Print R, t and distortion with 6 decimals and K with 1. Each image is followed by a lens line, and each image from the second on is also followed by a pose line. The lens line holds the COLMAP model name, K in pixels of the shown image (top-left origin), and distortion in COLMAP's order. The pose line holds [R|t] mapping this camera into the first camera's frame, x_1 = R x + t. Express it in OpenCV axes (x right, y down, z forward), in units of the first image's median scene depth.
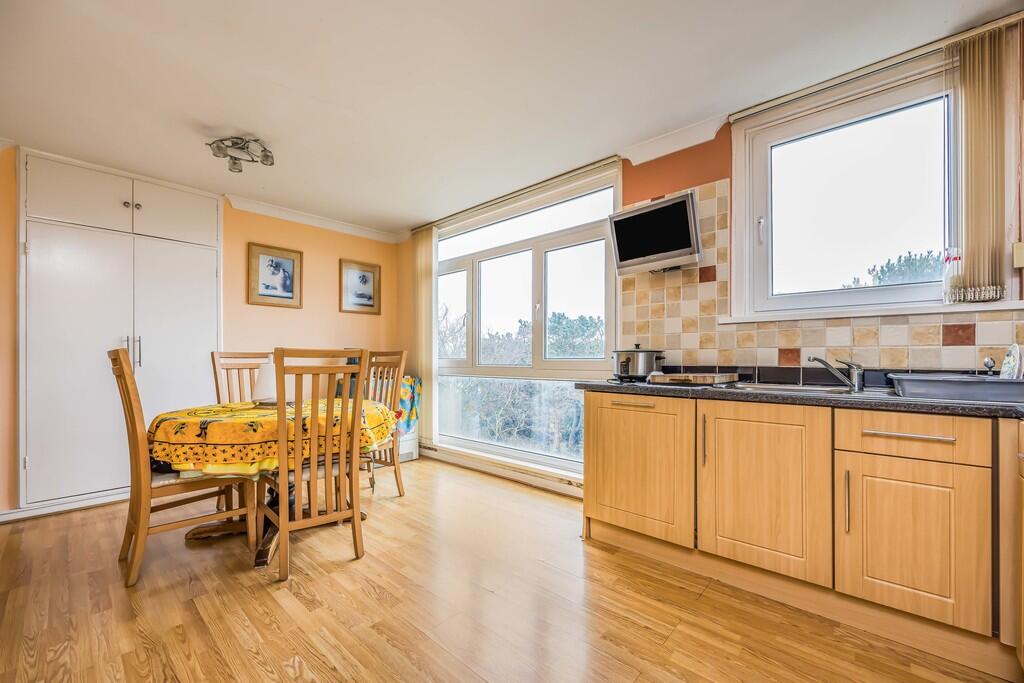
lens RADIAL K [[427.3, 0, 511.2], [0, 427.3, 356.6], [0, 0, 1]] dist [-0.001399, -0.000108]
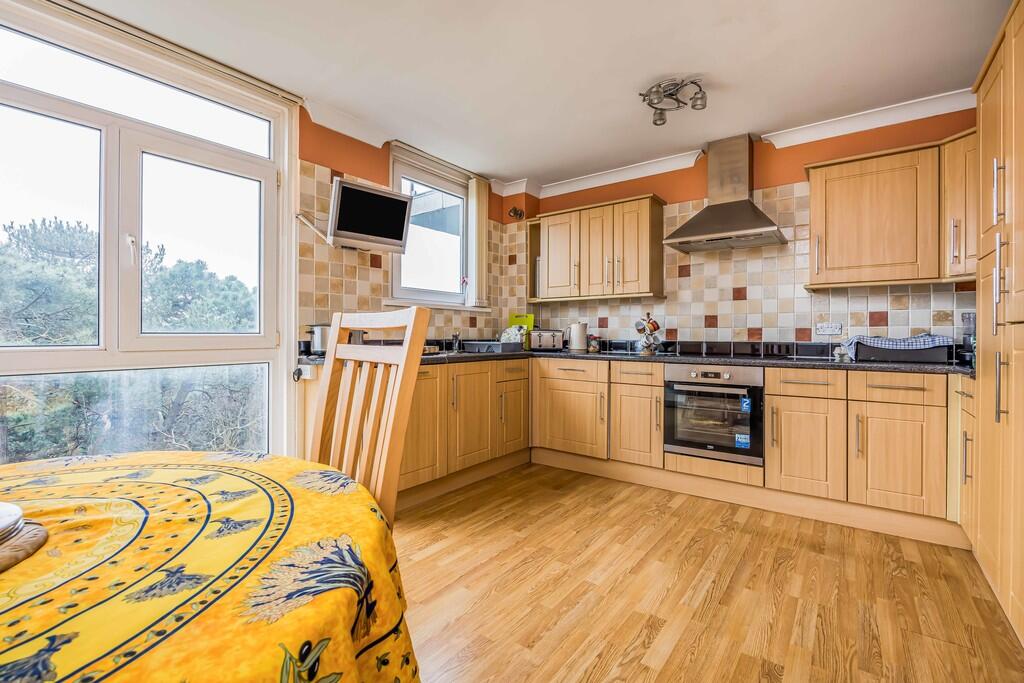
lens RADIAL K [[457.8, 0, 515.0], [0, 457.8, 333.6], [0, 0, 1]] dist [-0.000693, -0.000160]
pose [[-0.123720, 0.000529, 0.992317, -0.761011], [-0.006249, 0.999980, -0.001312, 0.003567], [-0.992298, -0.006363, -0.123714, 0.713520]]
